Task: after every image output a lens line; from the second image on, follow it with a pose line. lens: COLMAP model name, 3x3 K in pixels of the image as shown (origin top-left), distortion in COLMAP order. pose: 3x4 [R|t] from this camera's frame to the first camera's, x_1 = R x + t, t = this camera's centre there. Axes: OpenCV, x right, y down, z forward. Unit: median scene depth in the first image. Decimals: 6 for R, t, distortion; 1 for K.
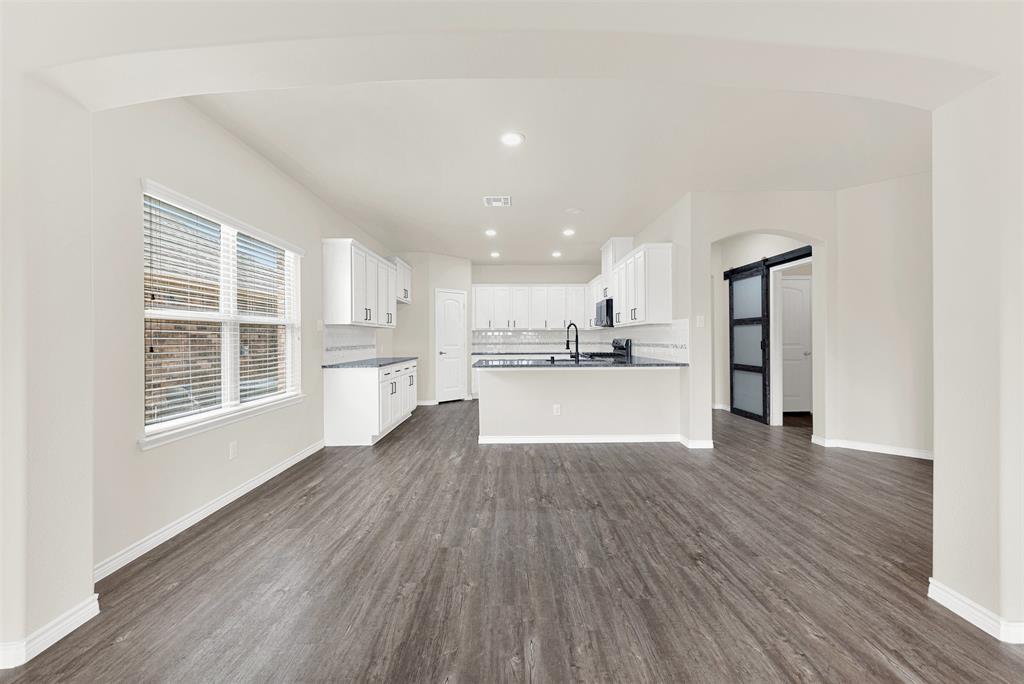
lens RADIAL K [[418.8, 0, 513.5], [0, 418.8, 338.7], [0, 0, 1]] dist [0.003244, 0.000437]
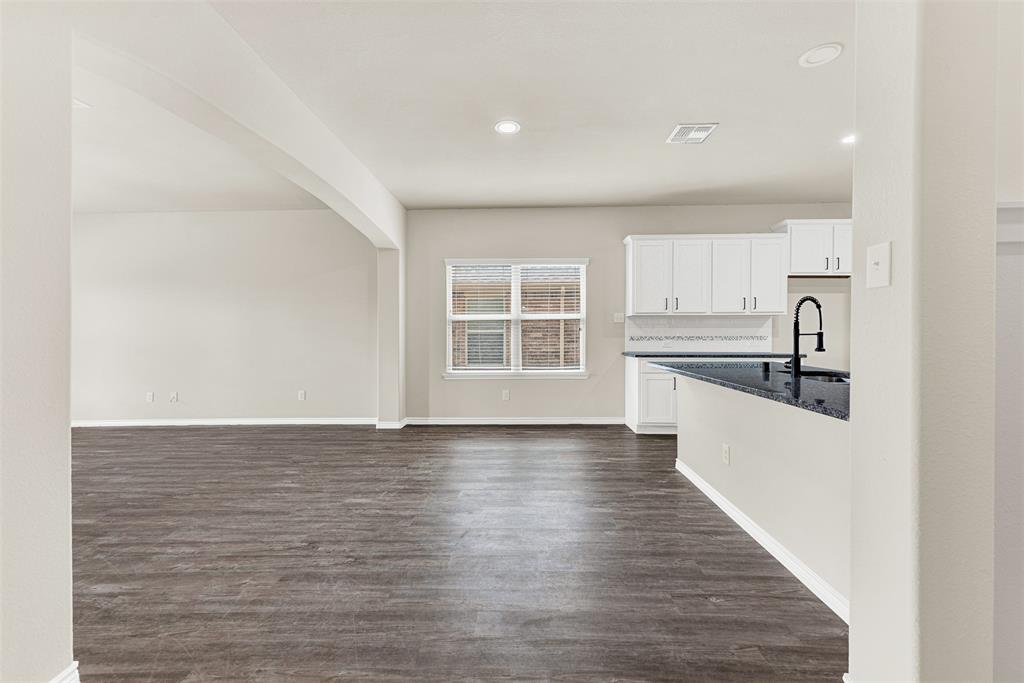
lens RADIAL K [[418.8, 0, 515.9], [0, 418.8, 344.4], [0, 0, 1]] dist [0.003244, 0.000437]
pose [[-0.034122, 0.035950, -0.998771, 0.678296], [0.009085, 0.999323, 0.035660, -0.002186], [0.999376, -0.007857, -0.034425, 0.727633]]
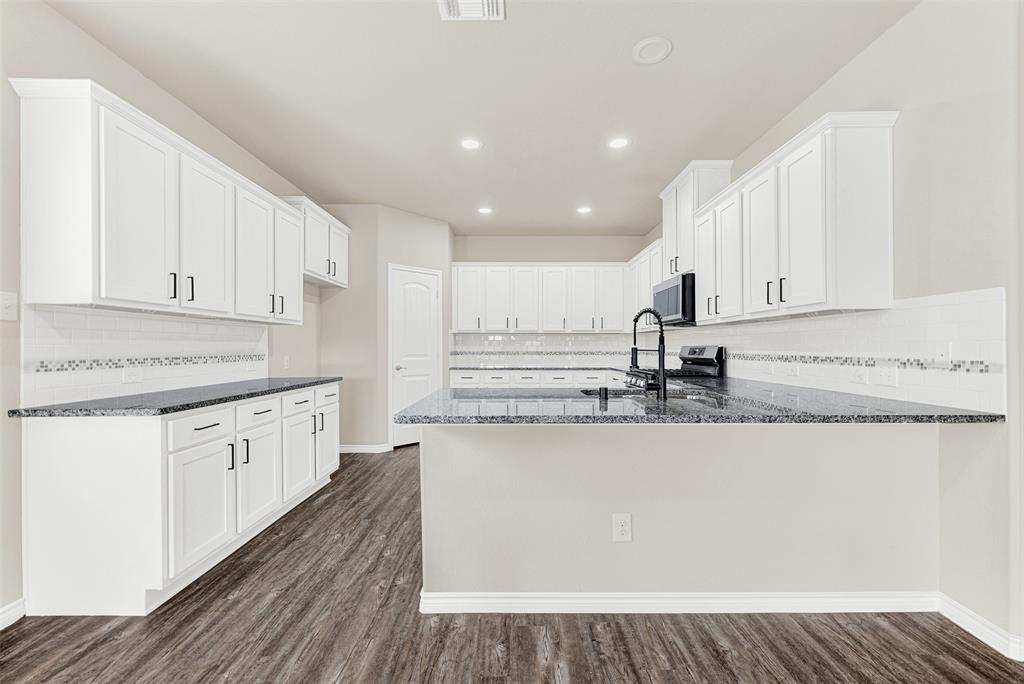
lens RADIAL K [[418.8, 0, 512.4], [0, 418.8, 349.0], [0, 0, 1]] dist [0.003244, 0.000437]
pose [[0.999933, 0.005758, -0.010073, 0.005719], [-0.005715, 0.999974, 0.004310, 0.004040], [0.010097, -0.004252, 0.999940, 0.603734]]
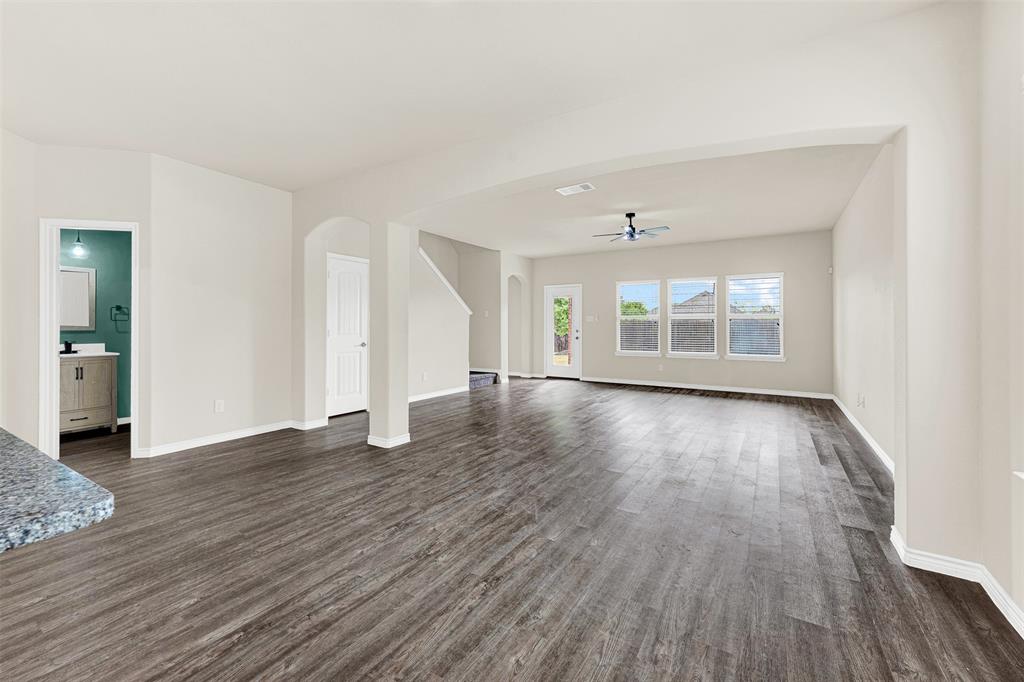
lens RADIAL K [[418.8, 0, 511.3], [0, 418.8, 328.7], [0, 0, 1]] dist [0.003244, 0.000437]
pose [[-0.843040, 0.006205, 0.537815, -0.274919], [0.006449, 0.999978, -0.001429, 0.004558], [-0.537812, 0.002264, -0.843062, 0.983802]]
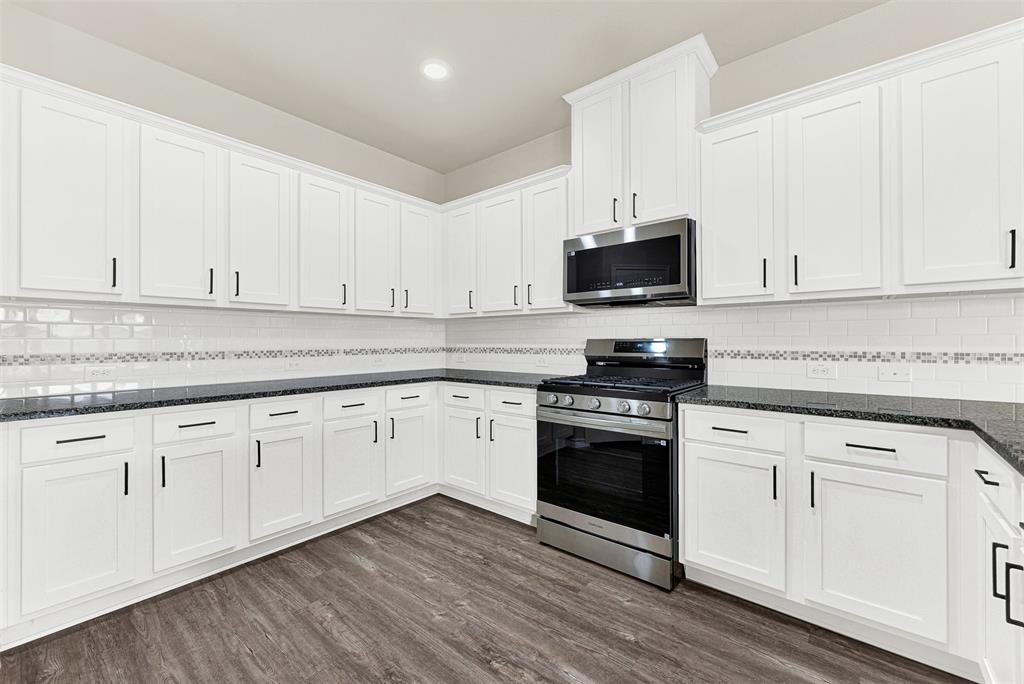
lens RADIAL K [[418.8, 0, 520.8], [0, 418.8, 340.5], [0, 0, 1]] dist [0.003244, 0.000437]
pose [[0.642416, 0.007008, 0.766324, -0.158675], [-0.002468, 0.999972, -0.007076, 0.005970], [-0.766352, 0.002654, 0.642415, 1.215848]]
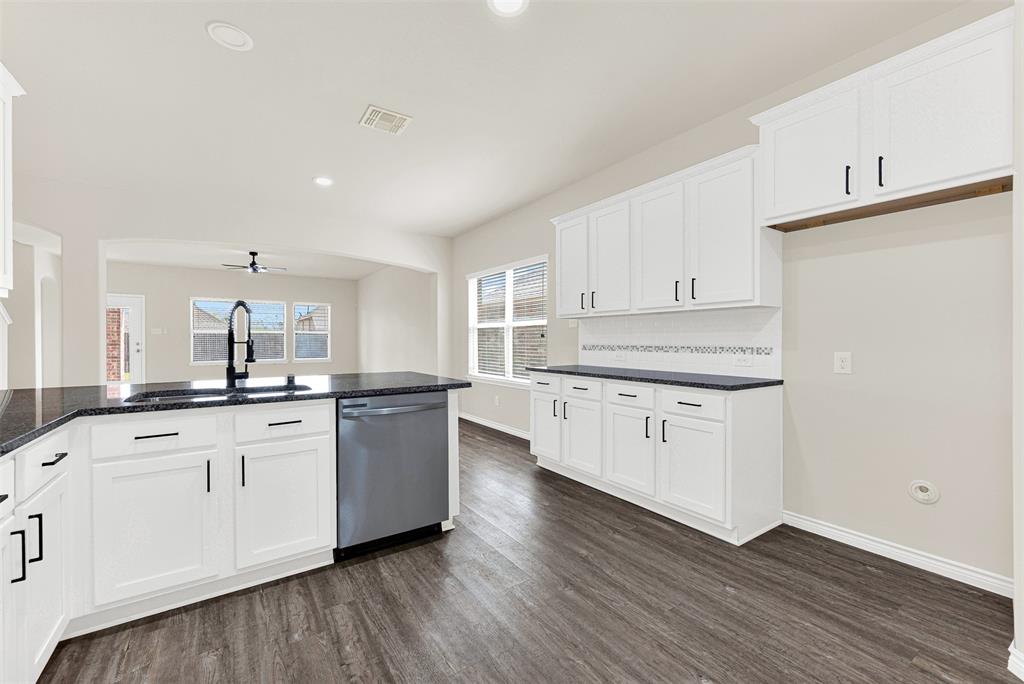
lens RADIAL K [[418.8, 0, 500.5], [0, 418.8, 341.1], [0, 0, 1]] dist [0.003244, 0.000437]
pose [[-0.843036, 0.009792, -0.537768, 0.161156], [0.008048, 0.999952, 0.005591, 0.005505], [0.537797, 0.000386, -0.843074, 1.626256]]
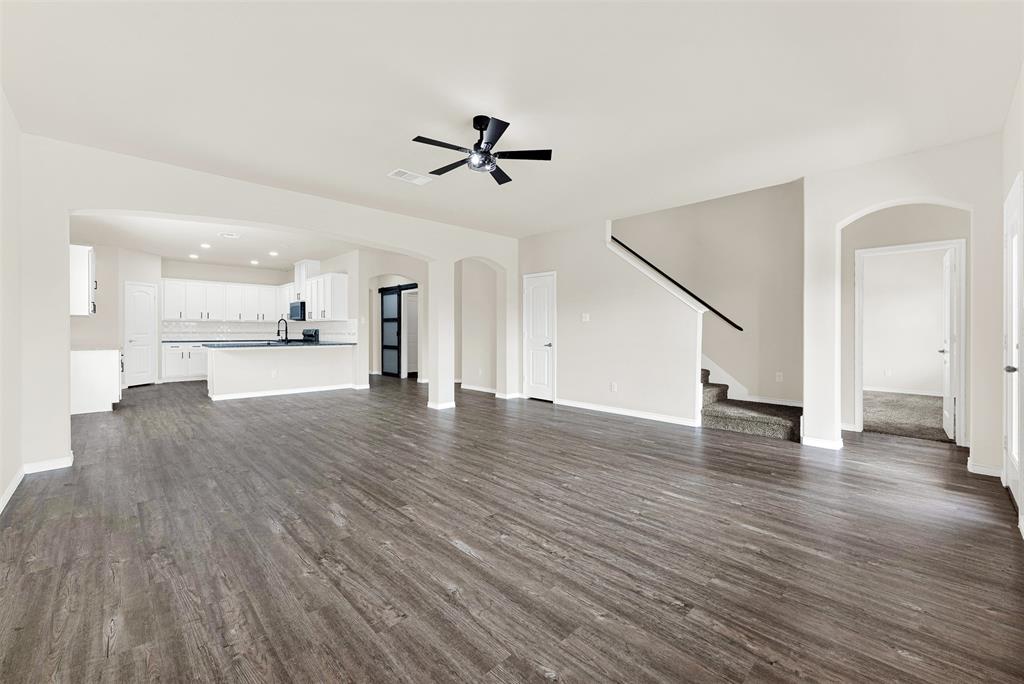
lens RADIAL K [[418.8, 0, 515.5], [0, 418.8, 335.6], [0, 0, 1]] dist [0.003244, 0.000437]
pose [[0.725327, 0.000397, 0.688404, -0.317864], [-0.008404, 0.999930, 0.008278, 0.005174], [-0.688353, -0.011790, 0.725280, -0.755295]]
